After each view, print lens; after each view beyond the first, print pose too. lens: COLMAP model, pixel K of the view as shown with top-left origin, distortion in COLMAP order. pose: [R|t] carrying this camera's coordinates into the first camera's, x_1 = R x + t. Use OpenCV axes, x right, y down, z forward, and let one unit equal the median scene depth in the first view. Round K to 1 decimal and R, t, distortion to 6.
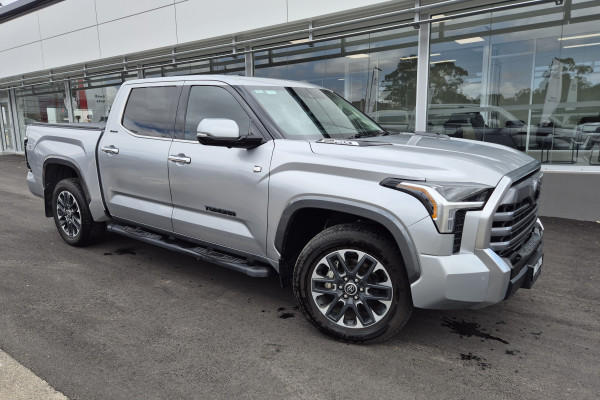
lens RADIAL K [[434.1, 0, 294.0], [0, 434.1, 201.0], [0, 0, 1]] dist [0.070059, -0.042741]
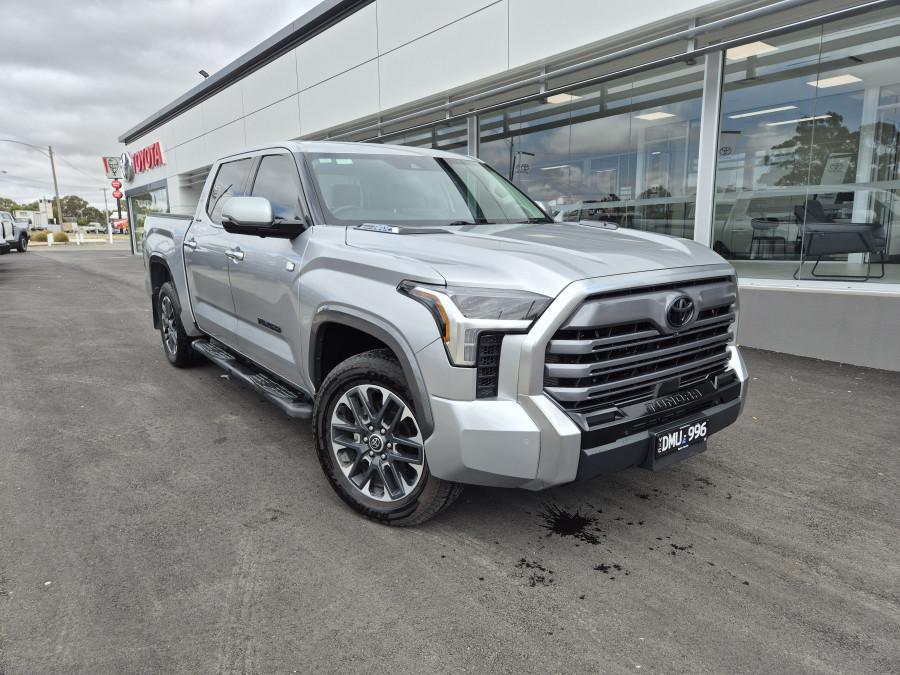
lens RADIAL K [[604.9, 0, 449.5], [0, 604.9, 339.2], [0, 0, 1]] dist [0.074646, -0.060267]
pose [[0.962400, 0.052928, -0.266430, 0.433434], [-0.050145, 0.998593, 0.017242, 0.015014], [0.266968, -0.003234, 0.963700, 0.100332]]
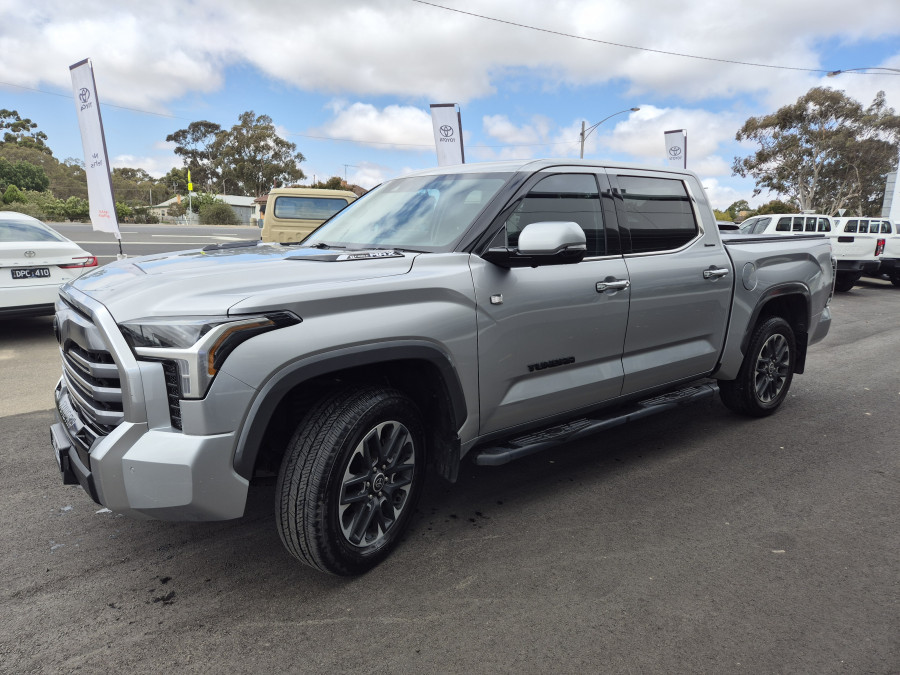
lens RADIAL K [[604.9, 0, 439.4], [0, 604.9, 338.6], [0, 0, 1]] dist [0.074646, -0.060267]
pose [[-0.271159, 0.178368, -0.945864, 1.149883], [-0.195668, 0.951947, 0.235608, -0.304385], [0.942437, 0.248962, -0.223228, 1.589878]]
